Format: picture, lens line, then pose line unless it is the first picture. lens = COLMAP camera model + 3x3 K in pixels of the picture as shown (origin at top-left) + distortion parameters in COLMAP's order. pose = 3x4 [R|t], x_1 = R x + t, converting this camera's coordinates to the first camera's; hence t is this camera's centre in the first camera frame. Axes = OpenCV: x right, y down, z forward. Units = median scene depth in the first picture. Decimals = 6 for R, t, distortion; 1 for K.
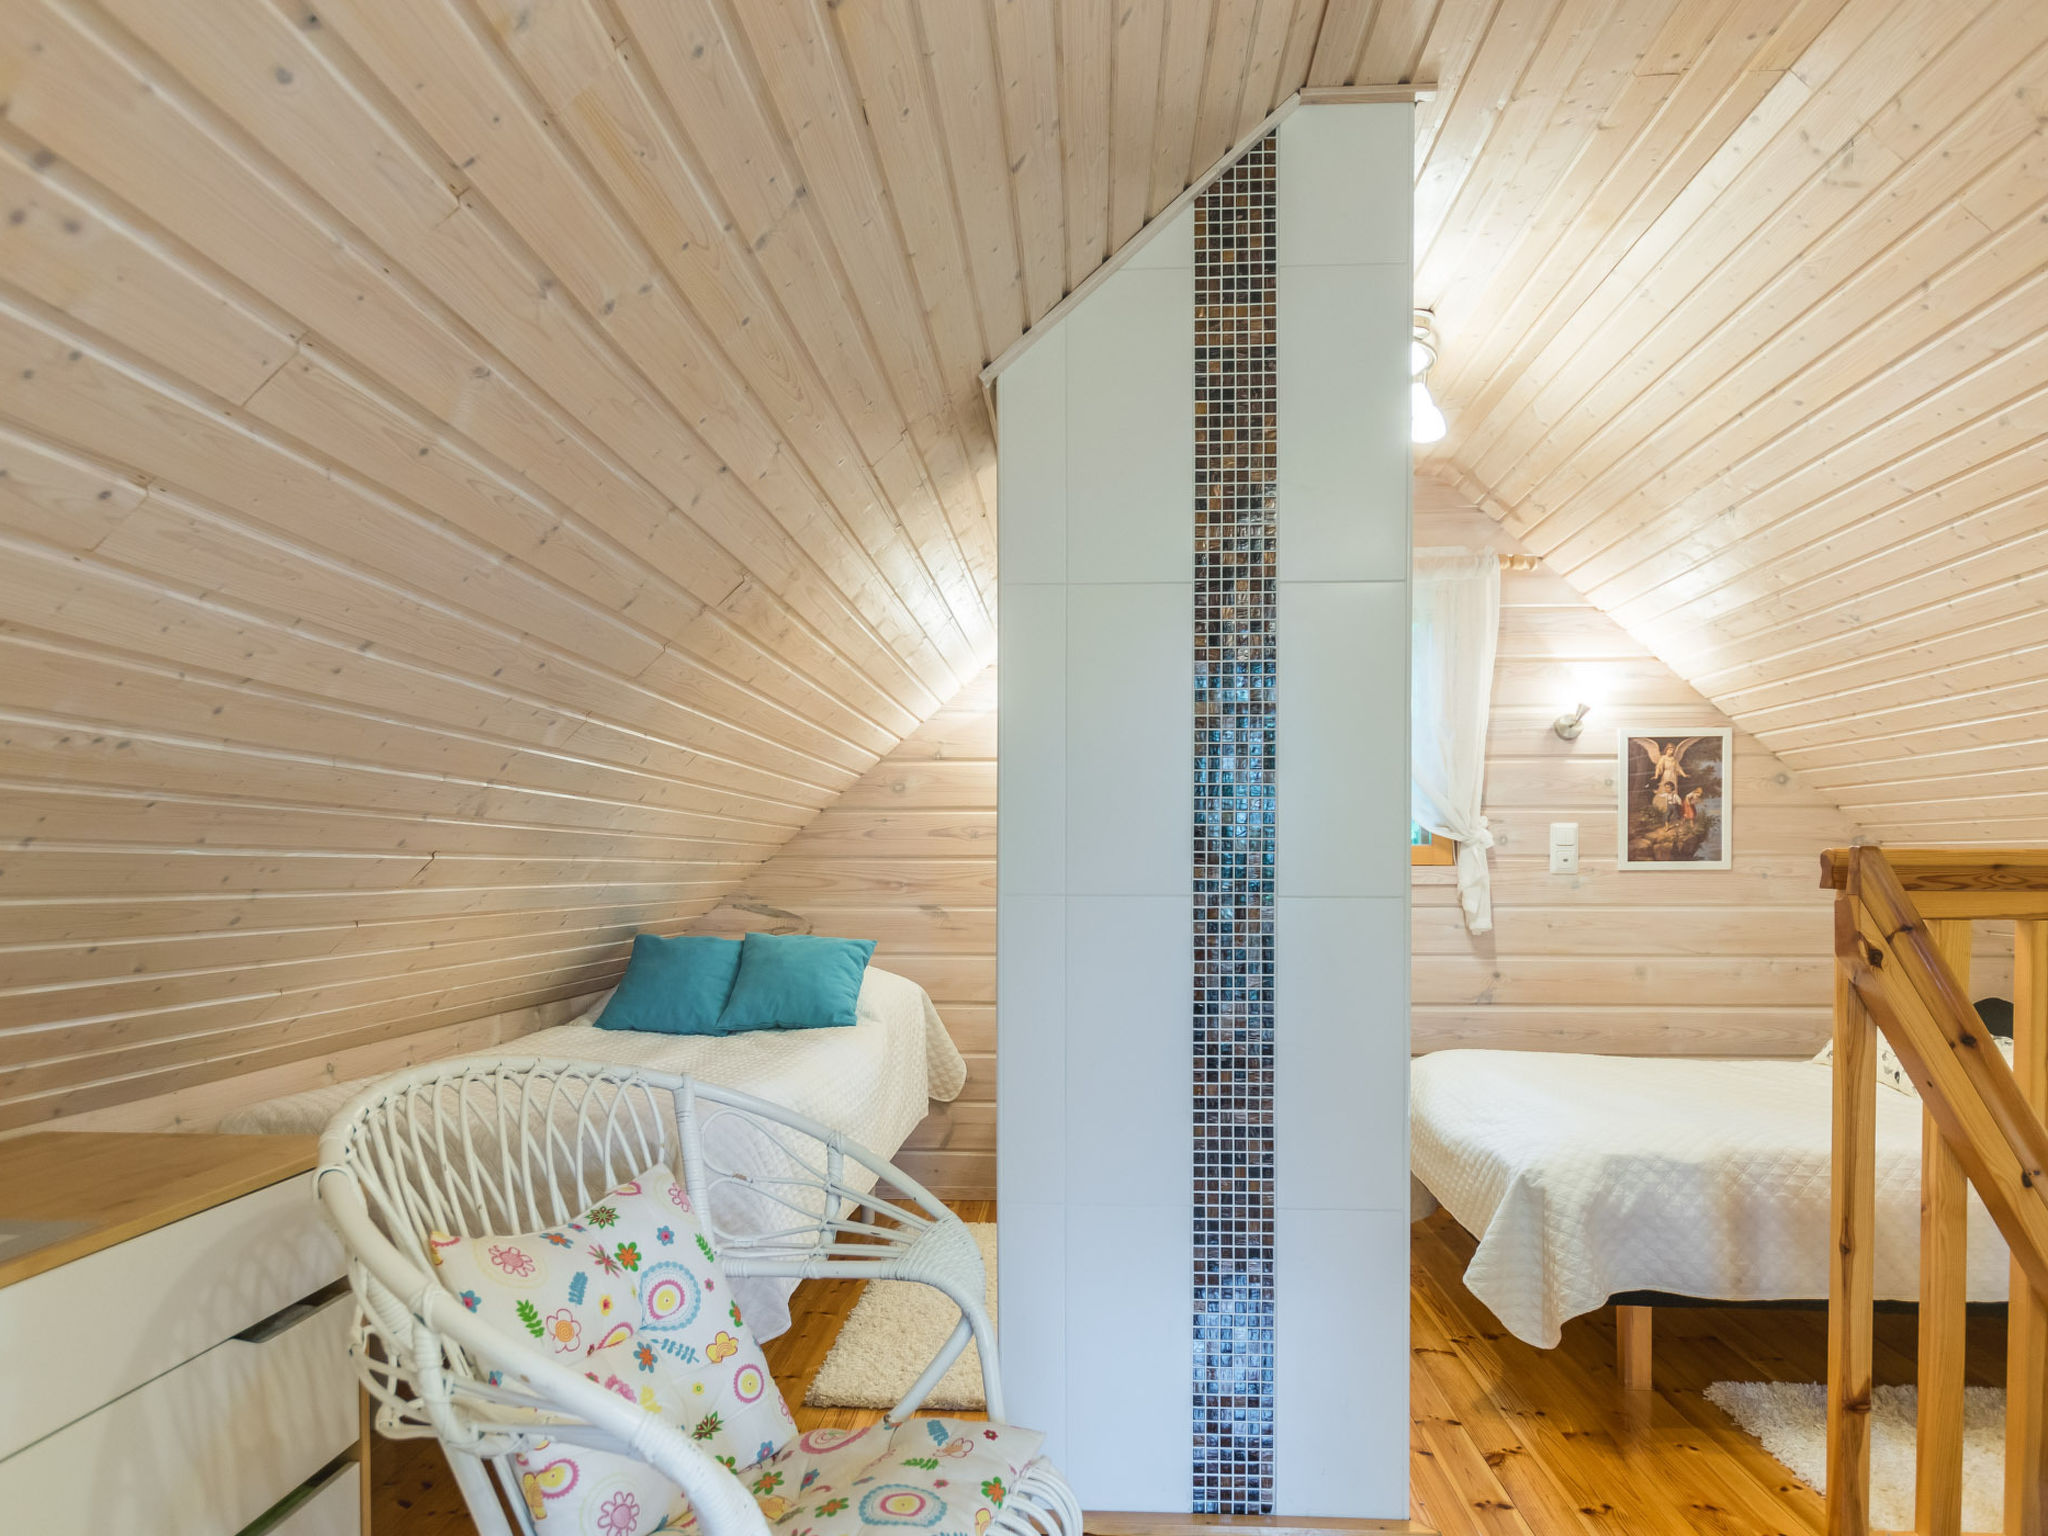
lens RADIAL K [[1267.8, 0, 1046.0], [0, 1267.8, 879.3], [0, 0, 1]] dist [0.007120, 0.001082]
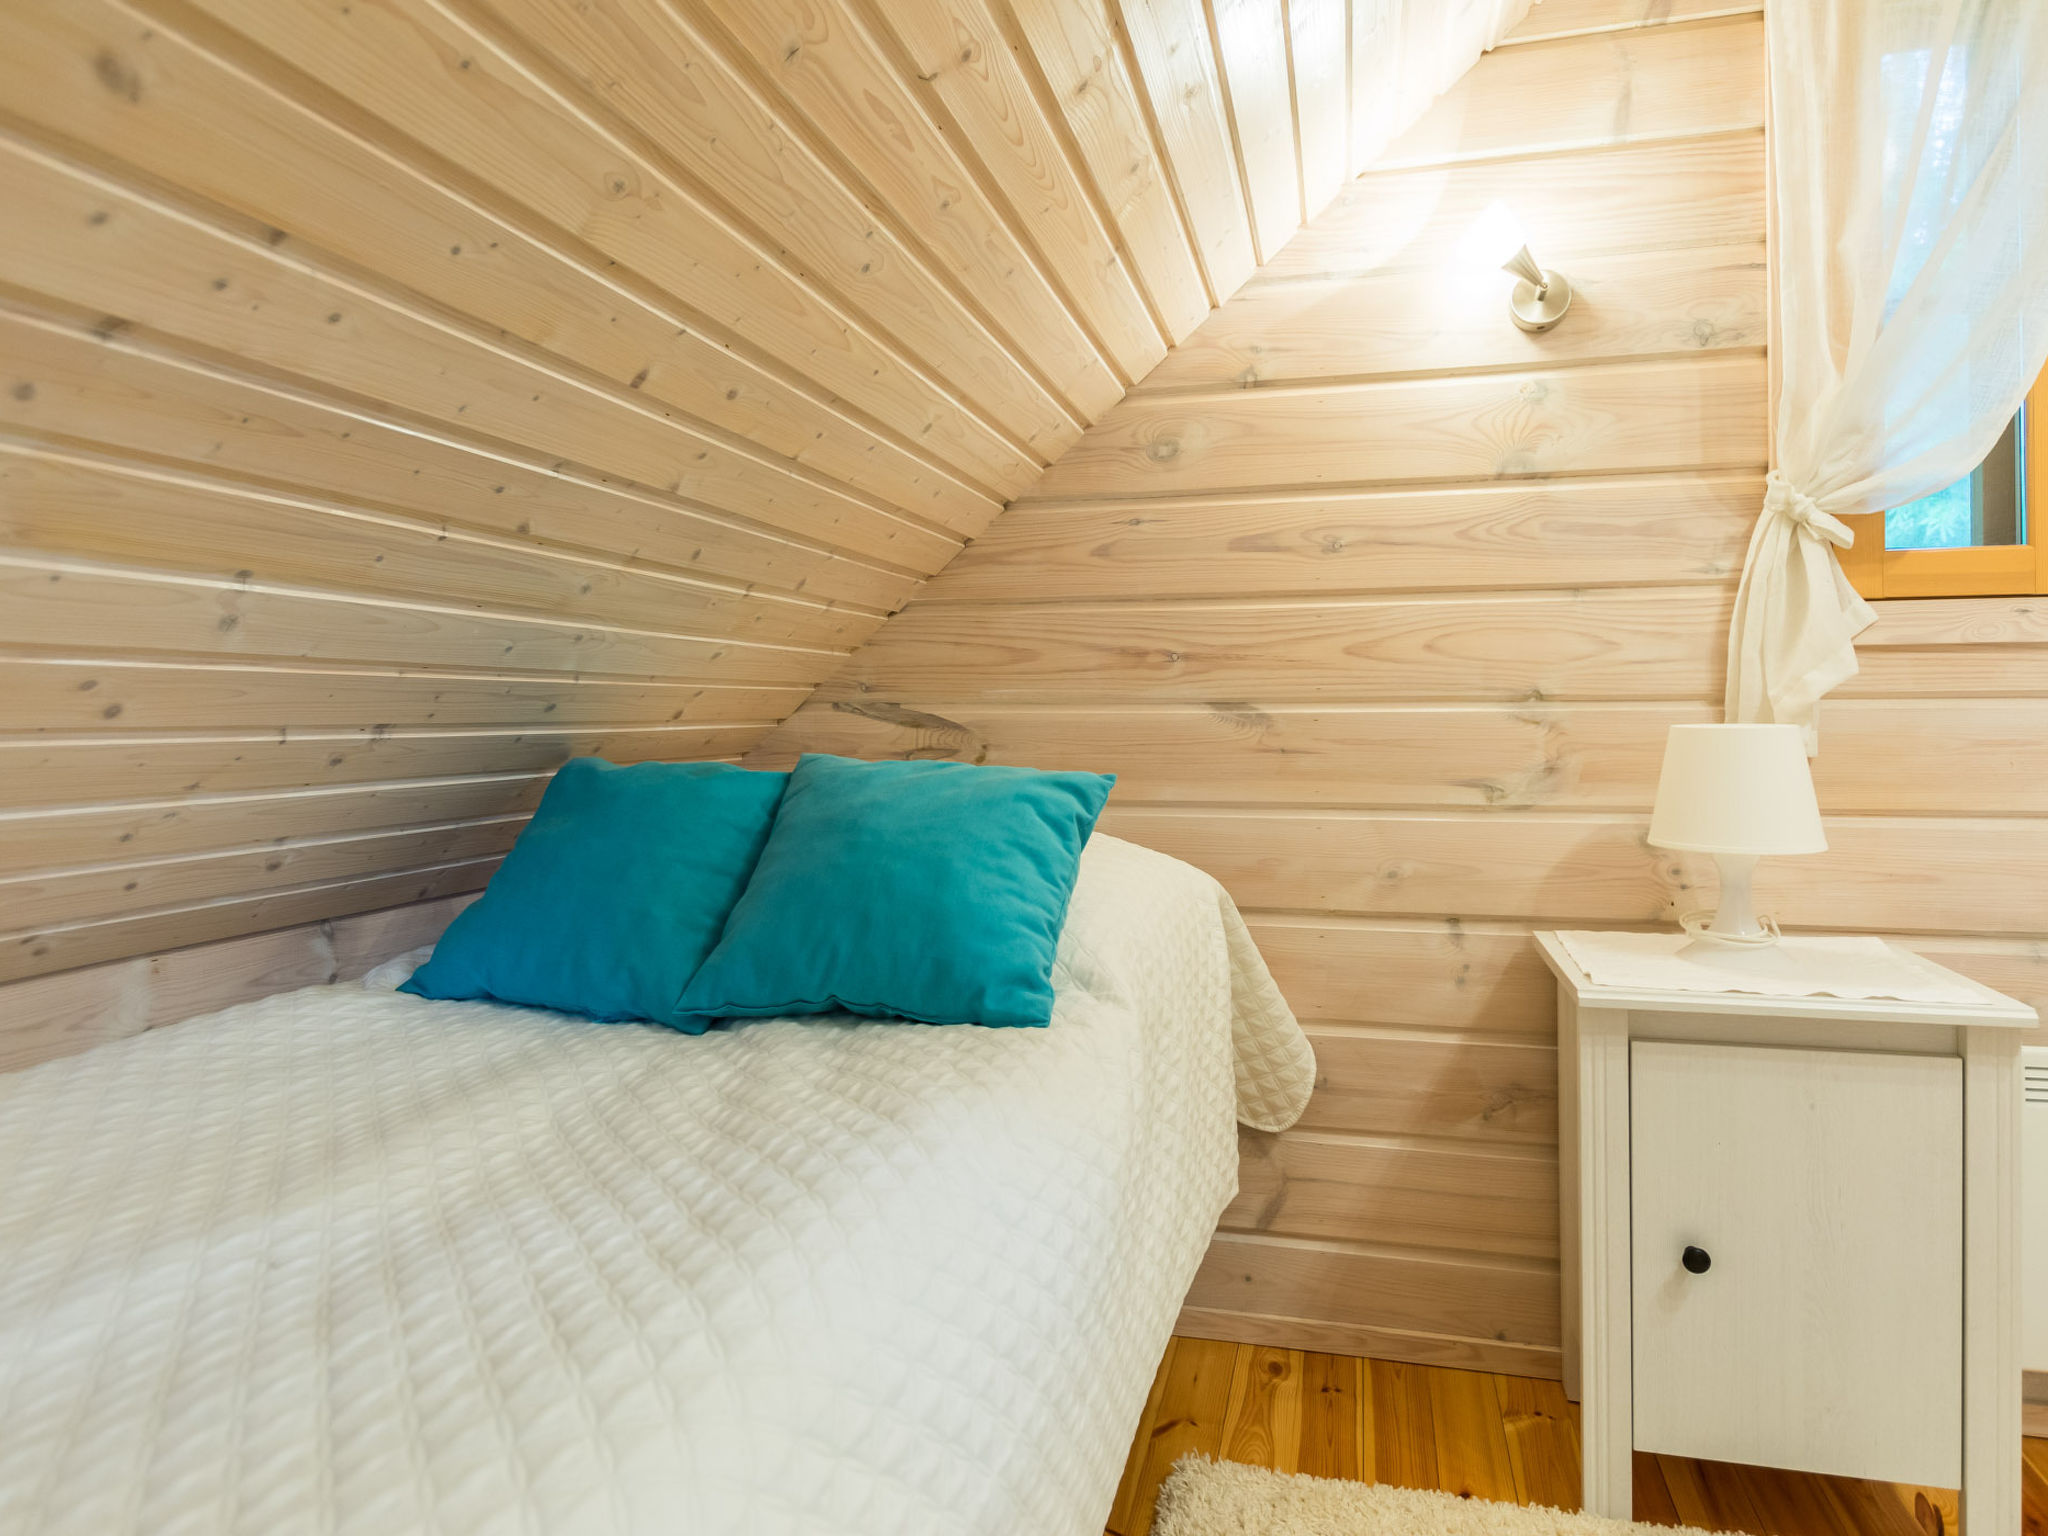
lens RADIAL K [[1243.3, 0, 1026.7], [0, 1243.3, 762.8], [0, 0, 1]] dist [0.001000, -0.001430]
pose [[0.976474, 0.003322, -0.215610, -0.068614], [0.004412, 0.999364, 0.035383, 0.027457], [0.215590, -0.035502, 0.975838, 0.552405]]
